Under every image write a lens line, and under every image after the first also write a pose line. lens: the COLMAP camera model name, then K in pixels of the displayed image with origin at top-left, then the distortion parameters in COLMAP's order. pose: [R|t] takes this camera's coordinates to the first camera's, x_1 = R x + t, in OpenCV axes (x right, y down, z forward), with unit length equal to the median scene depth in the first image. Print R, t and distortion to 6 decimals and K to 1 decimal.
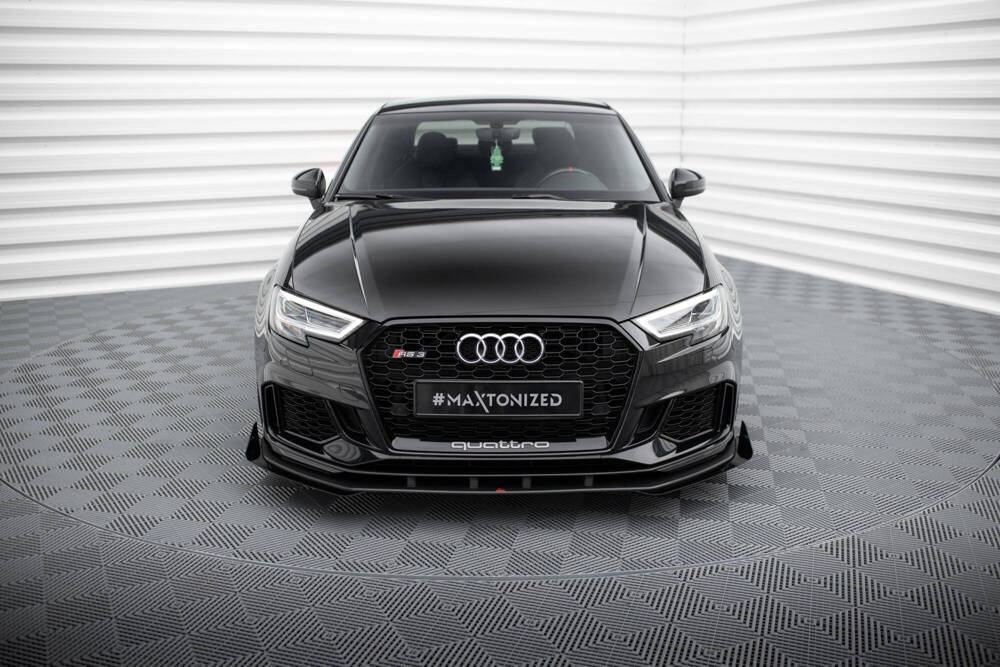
lens RADIAL K [[974.1, 0, 500.0], [0, 974.1, 333.5], [0, 0, 1]] dist [-0.107505, 0.104763]
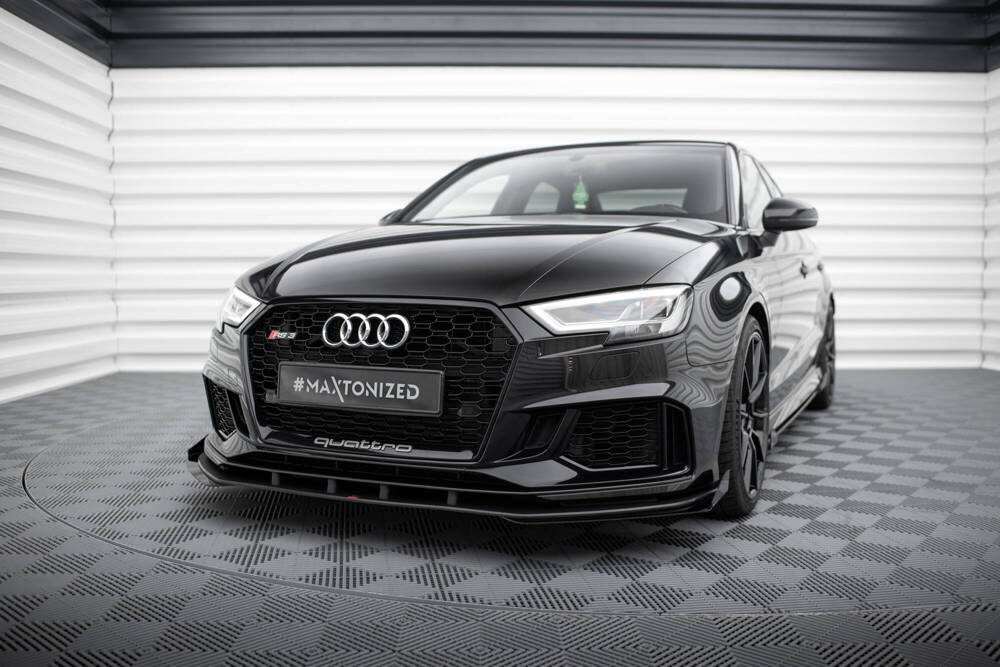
lens RADIAL K [[974.1, 0, 500.0], [0, 974.1, 333.5], [0, 0, 1]] dist [-0.107505, 0.104763]
pose [[0.905862, 0.025265, -0.422819, 0.479605], [-0.097336, 0.983922, -0.149743, 0.136877], [0.412238, 0.176802, 0.893757, 0.270479]]
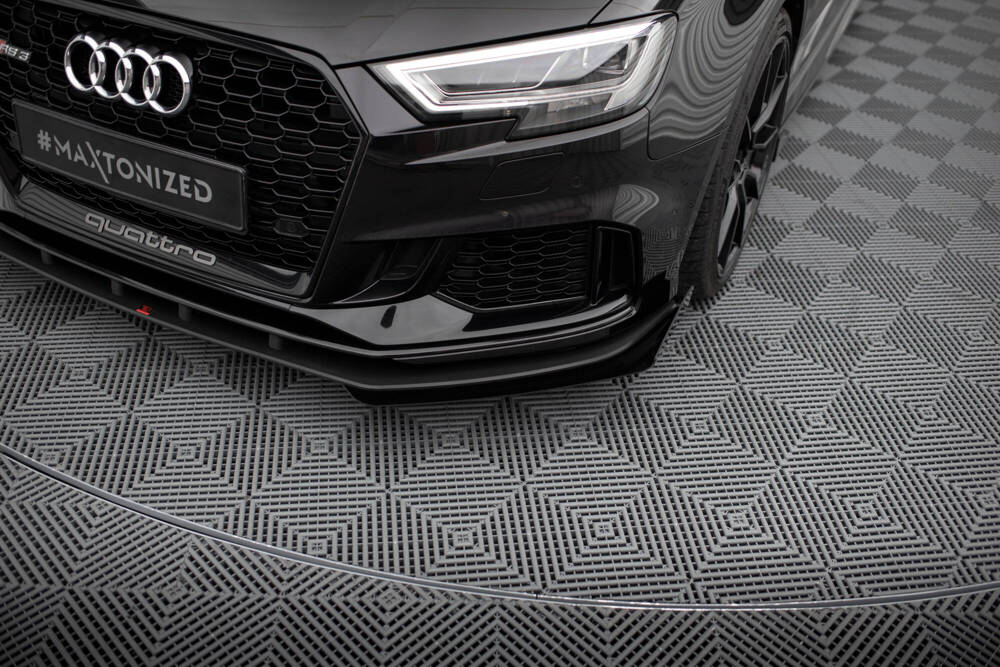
lens RADIAL K [[974.1, 0, 500.0], [0, 974.1, 333.5], [0, 0, 1]] dist [-0.107505, 0.104763]
pose [[0.893114, 0.303751, -0.331787, 0.400617], [-0.145935, 0.893342, 0.425022, -0.110033], [0.425500, -0.331174, 0.842184, 0.599438]]
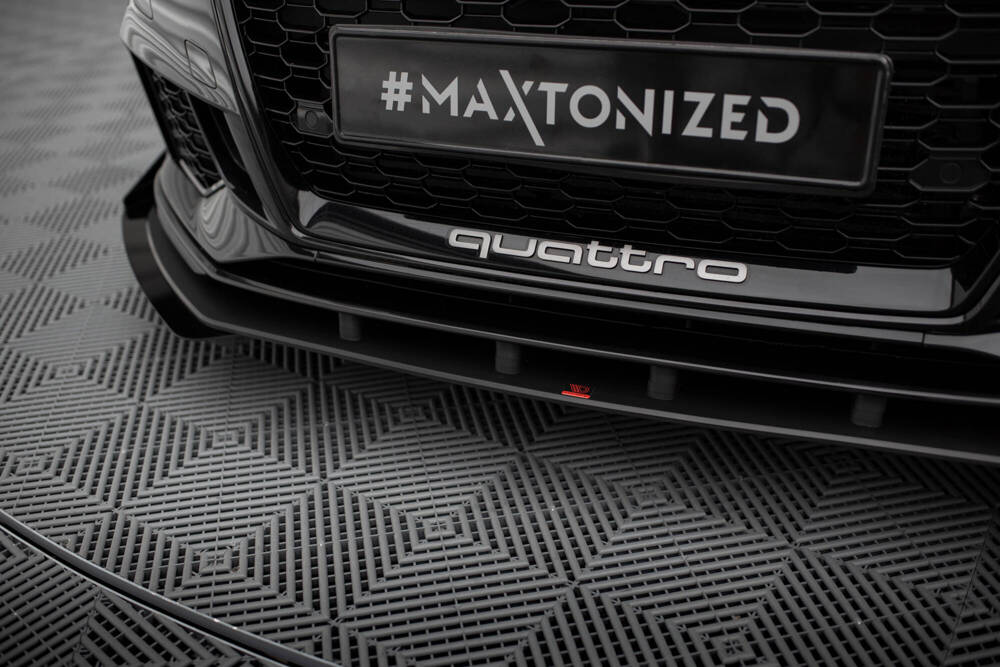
lens RADIAL K [[974.1, 0, 500.0], [0, 974.1, 333.5], [0, 0, 1]] dist [-0.107505, 0.104763]
pose [[0.923236, 0.149427, -0.353987, 0.090227], [-0.050918, 0.960736, 0.272752, 0.055716], [0.380844, -0.233790, 0.894595, 0.713013]]
